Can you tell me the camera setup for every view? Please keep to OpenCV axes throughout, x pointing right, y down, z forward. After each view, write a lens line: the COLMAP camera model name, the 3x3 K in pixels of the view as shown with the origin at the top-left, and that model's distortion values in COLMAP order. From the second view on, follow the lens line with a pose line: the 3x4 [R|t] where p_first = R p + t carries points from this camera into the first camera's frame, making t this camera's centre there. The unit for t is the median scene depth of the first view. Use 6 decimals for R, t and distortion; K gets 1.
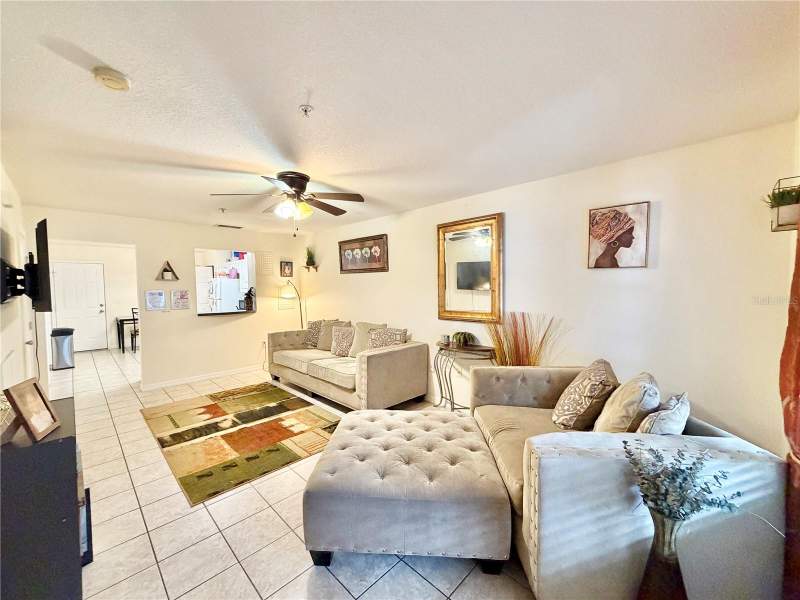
lens RADIAL K [[319.8, 0, 399.4], [0, 319.8, 298.7], [0, 0, 1]] dist [-0.003633, -0.000246]
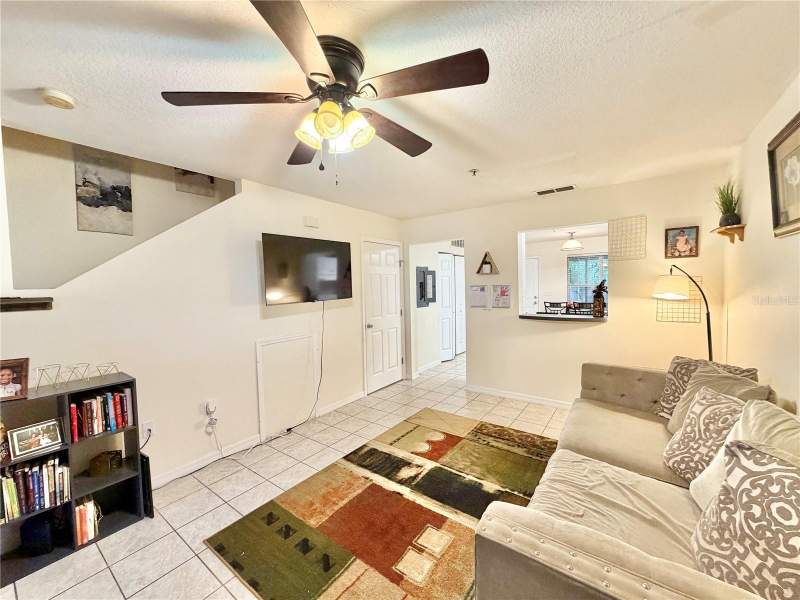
lens RADIAL K [[319.8, 0, 395.1], [0, 319.8, 298.4], [0, 0, 1]] dist [-0.003633, -0.000246]
pose [[0.130061, 0.047532, -0.990366, 0.148282], [-0.016922, 0.998811, 0.045715, -0.034762], [0.991362, 0.010813, 0.130710, 0.839746]]
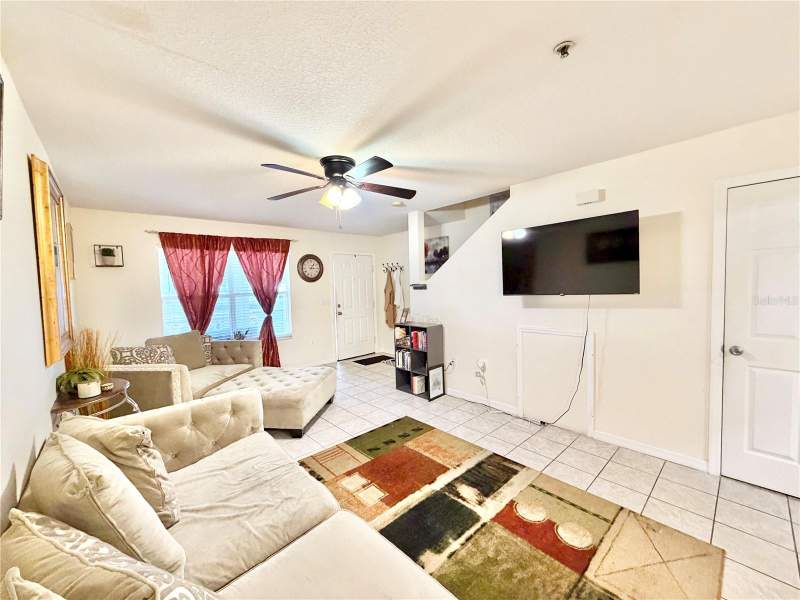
lens RADIAL K [[319.8, 0, 398.3], [0, 319.8, 300.1], [0, 0, 1]] dist [-0.003633, -0.000246]
pose [[-0.997388, 0.032893, 0.064298, -0.440821], [0.038662, 0.995132, 0.090648, -0.055632], [-0.061004, 0.092898, -0.993805, 1.553993]]
